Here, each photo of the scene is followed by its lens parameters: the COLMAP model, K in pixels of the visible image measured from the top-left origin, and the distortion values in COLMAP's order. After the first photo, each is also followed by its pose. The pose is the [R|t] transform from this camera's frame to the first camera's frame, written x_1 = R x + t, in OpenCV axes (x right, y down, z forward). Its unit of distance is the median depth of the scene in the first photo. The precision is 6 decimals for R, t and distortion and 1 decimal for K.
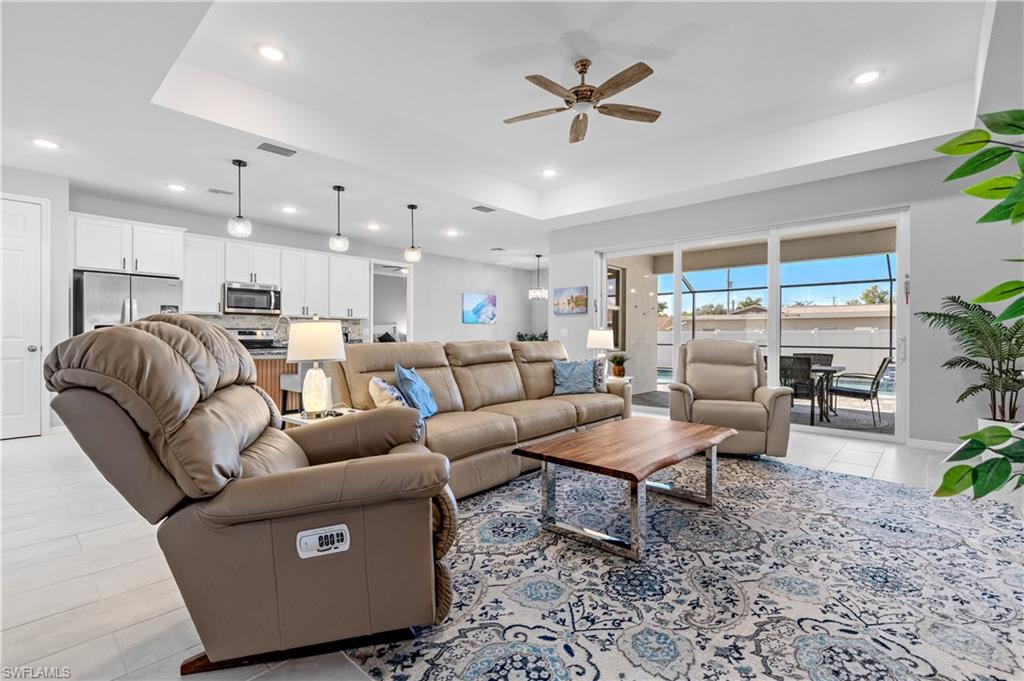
lens RADIAL K [[464.1, 0, 504.8], [0, 464.1, 335.1], [0, 0, 1]] dist [0.005273, 0.000122]
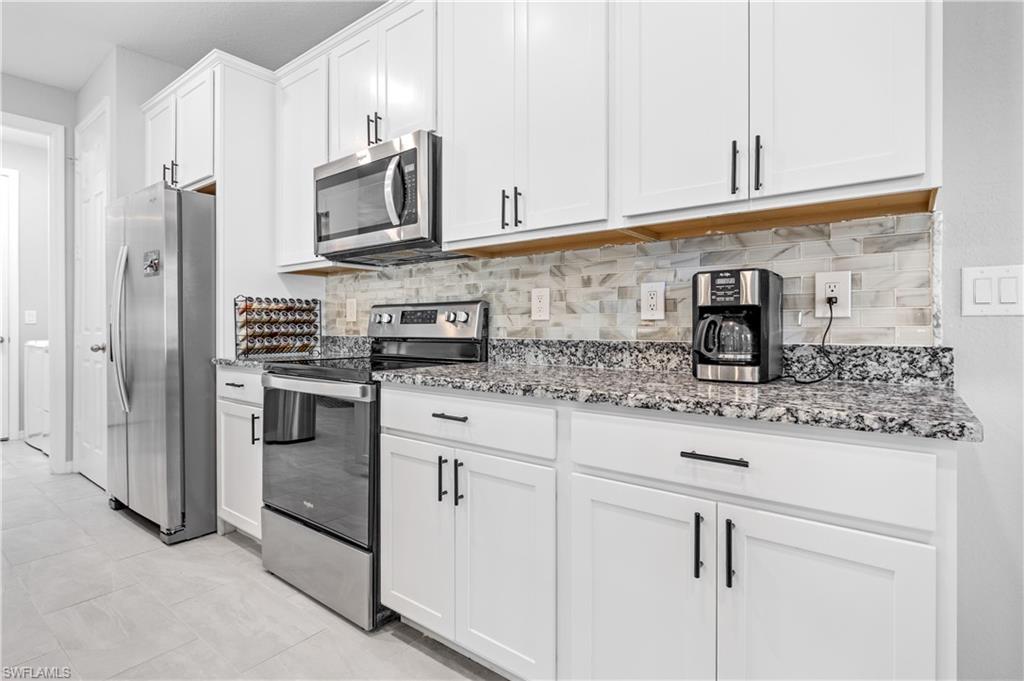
lens RADIAL K [[511.6, 0, 513.6], [0, 511.6, 325.2], [0, 0, 1]] dist [0.000721, 0.000228]
pose [[0.093895, -0.002278, -0.995580, -0.403673], [0.006117, 0.999980, -0.001711, 0.004757], [0.995563, -0.005929, 0.093907, 2.059346]]
